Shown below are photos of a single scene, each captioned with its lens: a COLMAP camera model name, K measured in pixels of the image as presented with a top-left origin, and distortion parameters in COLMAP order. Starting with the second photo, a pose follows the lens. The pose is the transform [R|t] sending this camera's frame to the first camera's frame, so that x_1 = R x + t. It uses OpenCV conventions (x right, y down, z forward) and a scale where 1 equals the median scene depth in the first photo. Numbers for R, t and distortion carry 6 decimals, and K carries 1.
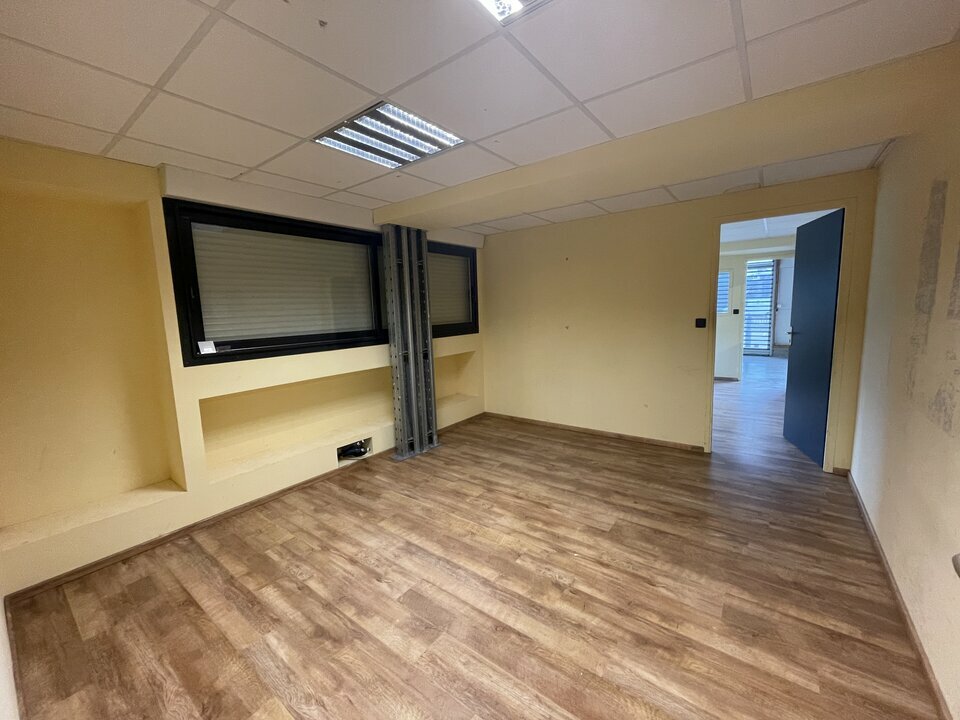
lens RADIAL K [[384.9, 0, 482.3], [0, 384.9, 359.0], [0, 0, 1]] dist [0.002295, 0.000285]
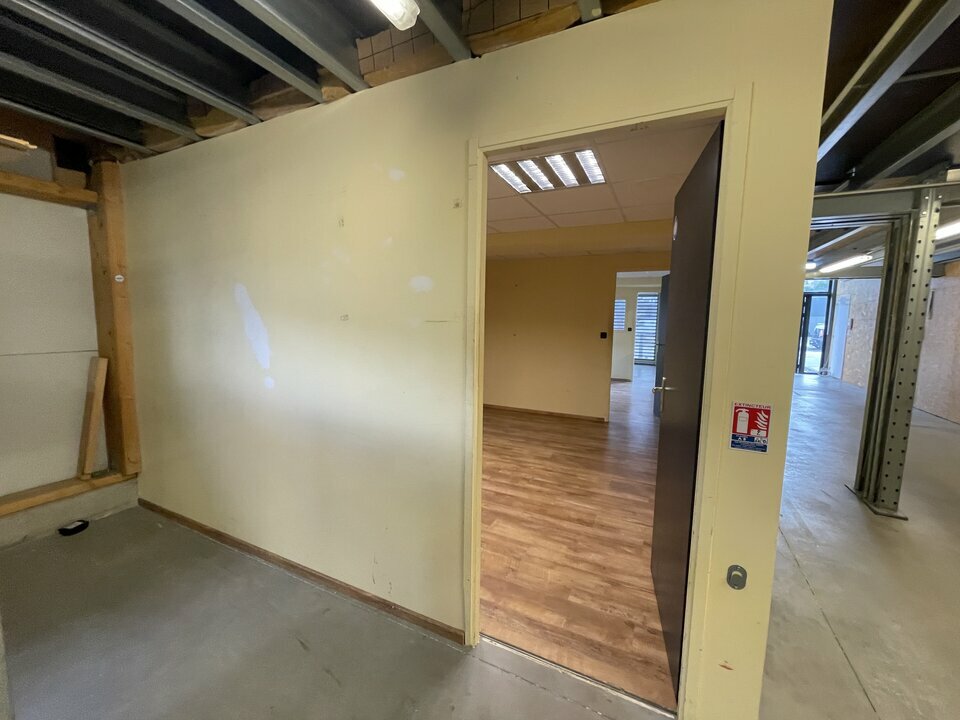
lens RADIAL K [[384.9, 0, 479.1], [0, 384.9, 360.9], [0, 0, 1]] dist [0.002295, 0.000285]
pose [[0.980748, 0.021908, 0.194045, -0.214649], [-0.017798, 0.999579, -0.022897, 0.054590], [-0.194465, 0.019003, 0.980725, -0.410172]]
